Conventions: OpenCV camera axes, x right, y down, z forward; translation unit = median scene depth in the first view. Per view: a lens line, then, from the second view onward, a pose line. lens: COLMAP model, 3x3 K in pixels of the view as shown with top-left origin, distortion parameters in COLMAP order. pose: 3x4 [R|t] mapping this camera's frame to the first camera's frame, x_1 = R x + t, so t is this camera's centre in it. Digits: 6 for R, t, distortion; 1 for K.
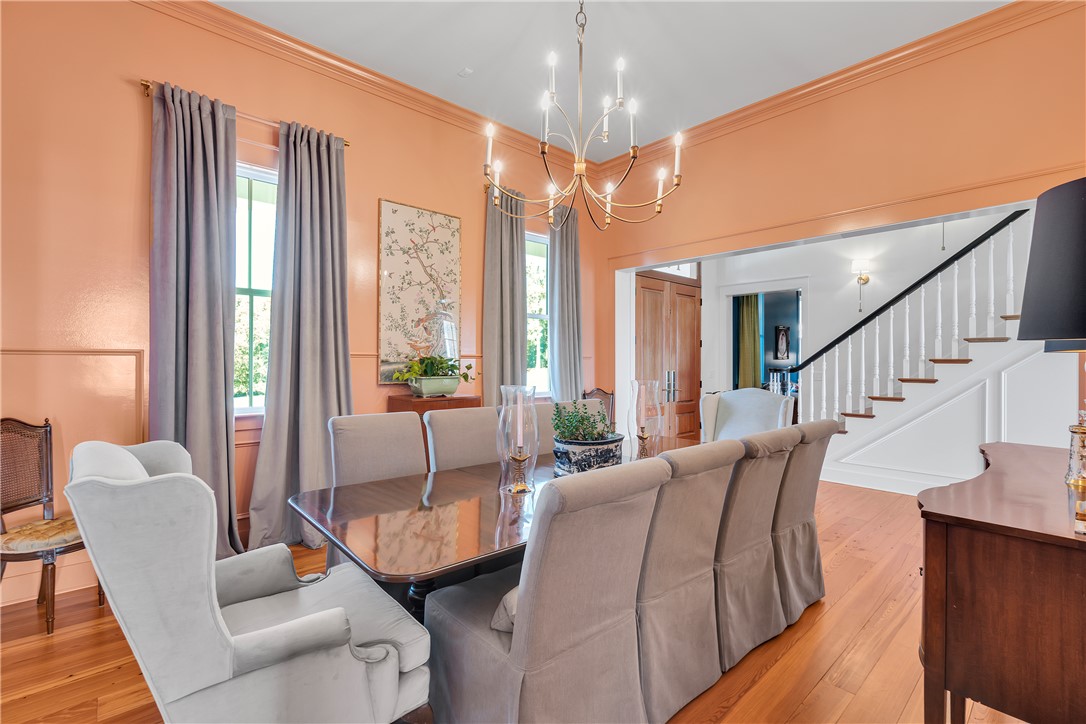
lens RADIAL K [[504.7, 0, 543.0], [0, 504.7, 362.0], [0, 0, 1]] dist [-0.002015, -0.000028]
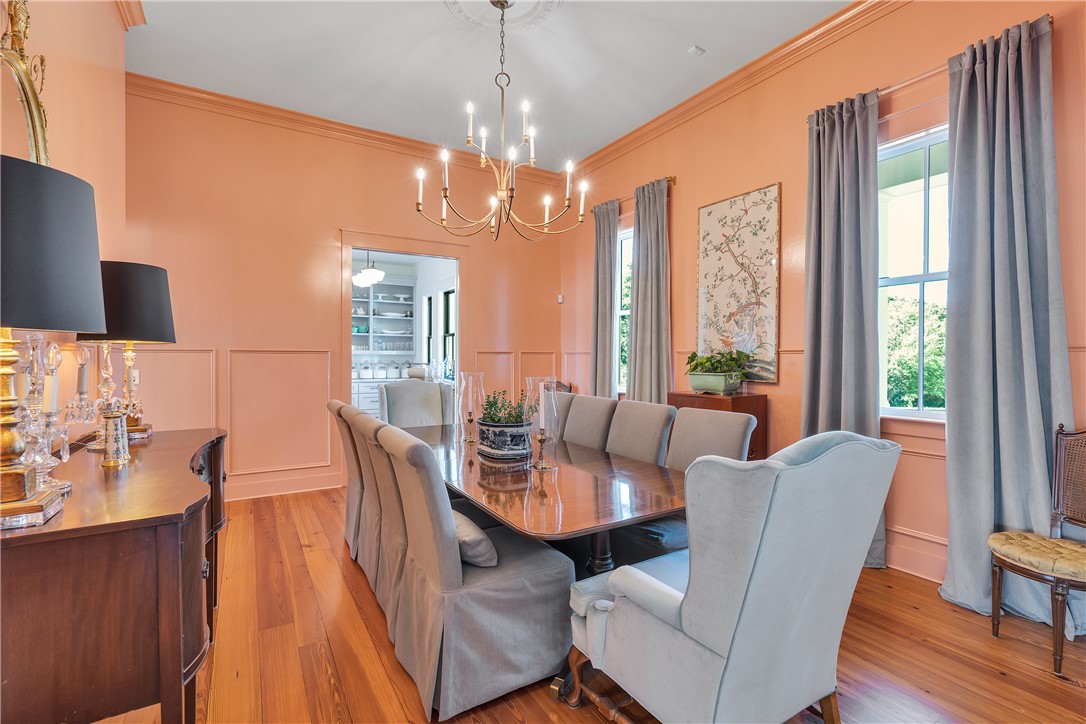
lens RADIAL K [[504.7, 0, 543.0], [0, 504.7, 362.0], [0, 0, 1]] dist [-0.002015, -0.000028]
pose [[-0.222407, 0.001639, -0.974953, 0.776980], [-0.010477, 0.999937, 0.004071, 0.006494], [0.974898, 0.011120, -0.222376, 0.879049]]
